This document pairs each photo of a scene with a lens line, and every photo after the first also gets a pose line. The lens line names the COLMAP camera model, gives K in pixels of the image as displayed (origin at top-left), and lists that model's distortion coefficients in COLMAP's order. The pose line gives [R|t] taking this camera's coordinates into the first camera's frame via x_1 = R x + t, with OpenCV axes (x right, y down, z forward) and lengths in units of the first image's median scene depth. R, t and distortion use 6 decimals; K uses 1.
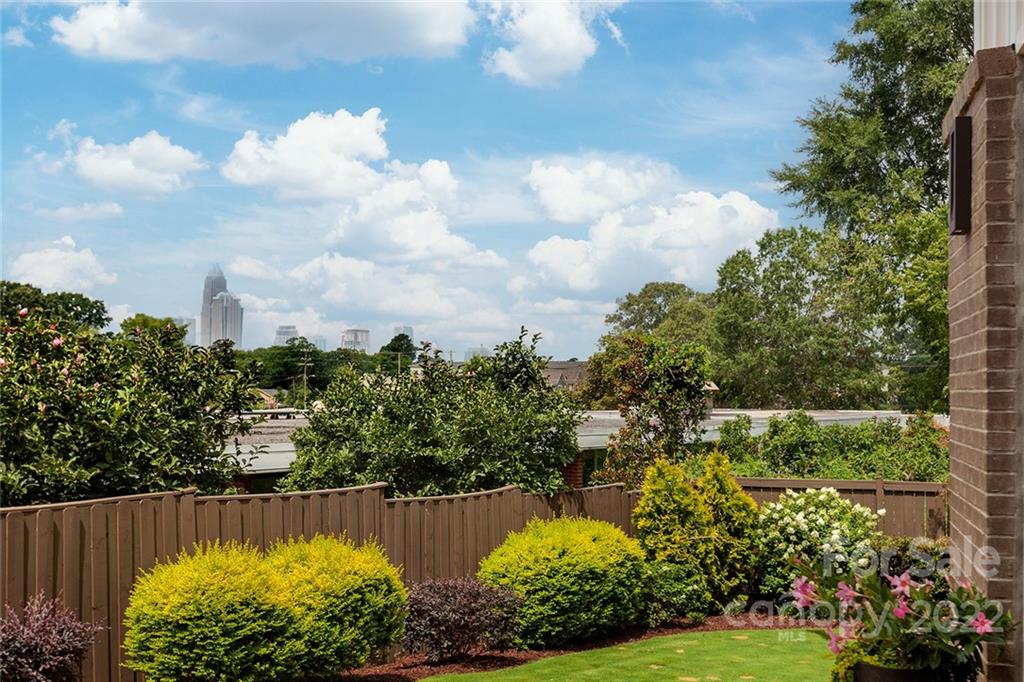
lens RADIAL K [[1147.4, 0, 512.0], [0, 1147.4, 341.0], [0, 0, 1]] dist [-0.071140, -0.022382]
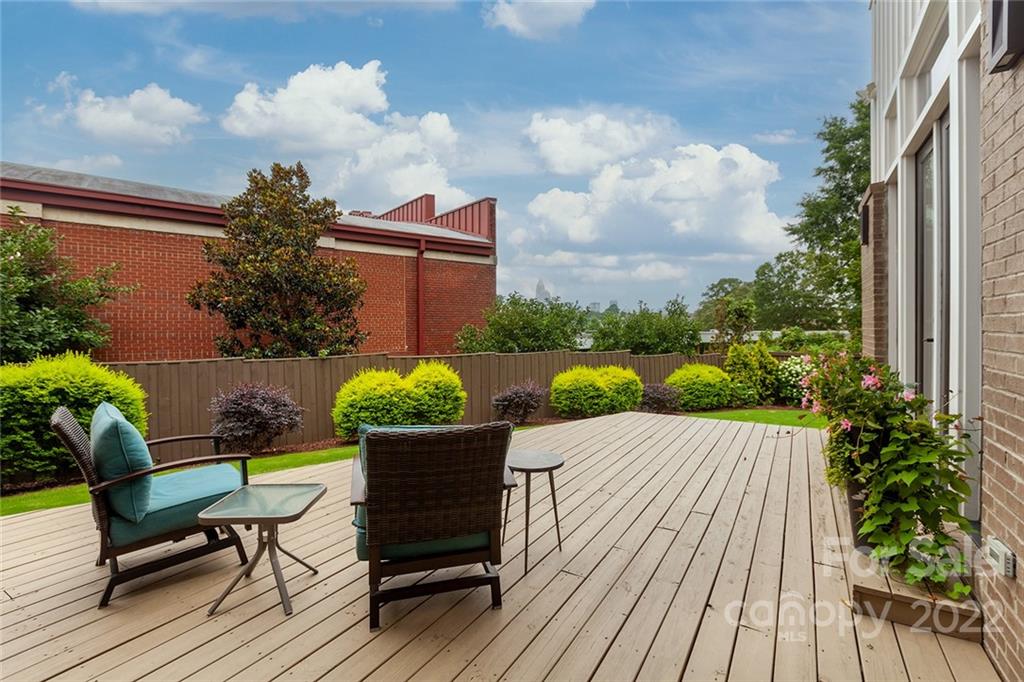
lens RADIAL K [[456.9, 0, 511.6], [0, 456.9, 326.1], [0, 0, 1]] dist [-0.000066, -0.000089]
pose [[0.953084, -0.013837, -0.302390, -0.038483], [0.025278, 0.999104, 0.033953, 0.016012], [0.301649, -0.040004, 0.952580, -0.127911]]
